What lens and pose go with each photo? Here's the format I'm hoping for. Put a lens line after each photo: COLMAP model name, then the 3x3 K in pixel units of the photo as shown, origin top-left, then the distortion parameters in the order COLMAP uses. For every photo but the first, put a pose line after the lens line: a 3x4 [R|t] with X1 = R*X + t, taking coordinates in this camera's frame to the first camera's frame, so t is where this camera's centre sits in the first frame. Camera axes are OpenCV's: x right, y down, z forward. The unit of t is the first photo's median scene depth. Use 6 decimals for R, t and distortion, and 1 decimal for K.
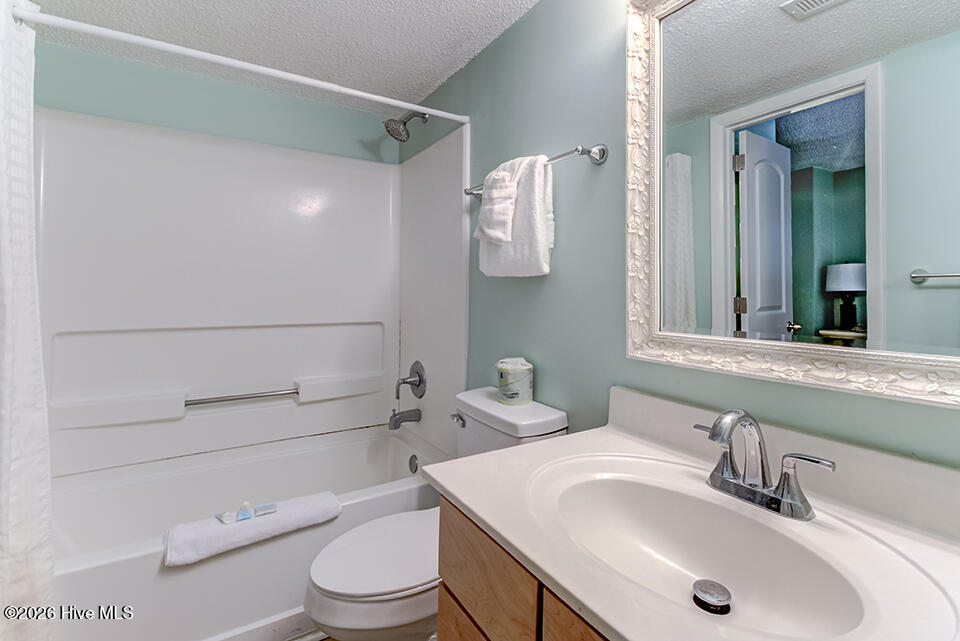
lens RADIAL K [[449.1, 0, 483.1], [0, 449.1, 283.7], [0, 0, 1]] dist [0.010852, 0.000412]
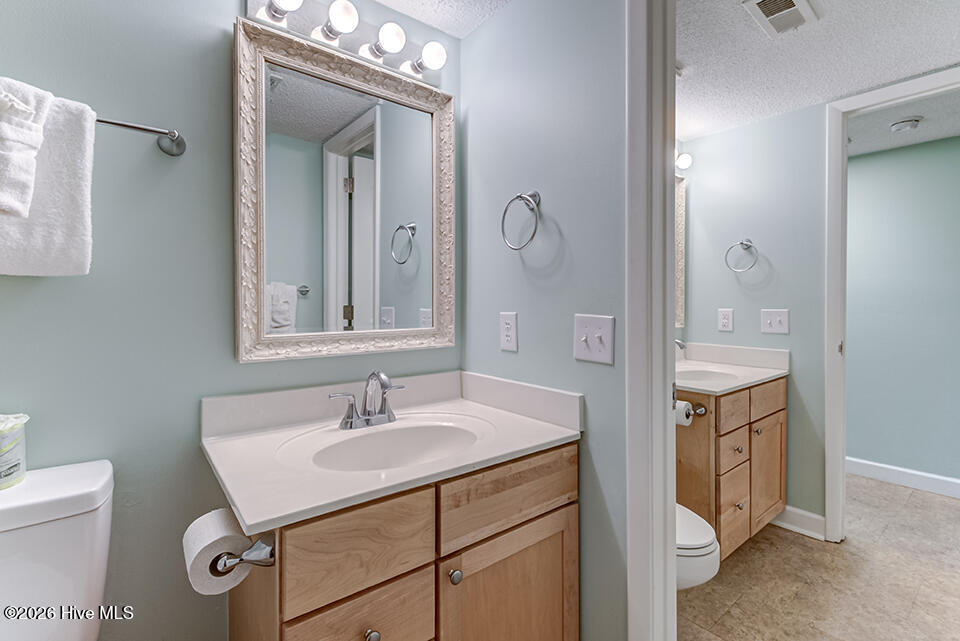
lens RADIAL K [[441.6, 0, 484.0], [0, 441.6, 303.7], [0, 0, 1]] dist [0.013700, -0.013104]
pose [[-0.118153, -0.008020, 0.992963, -0.859430], [-0.023774, 0.999704, 0.005246, 0.007853], [-0.992711, -0.022987, -0.118308, 0.629666]]
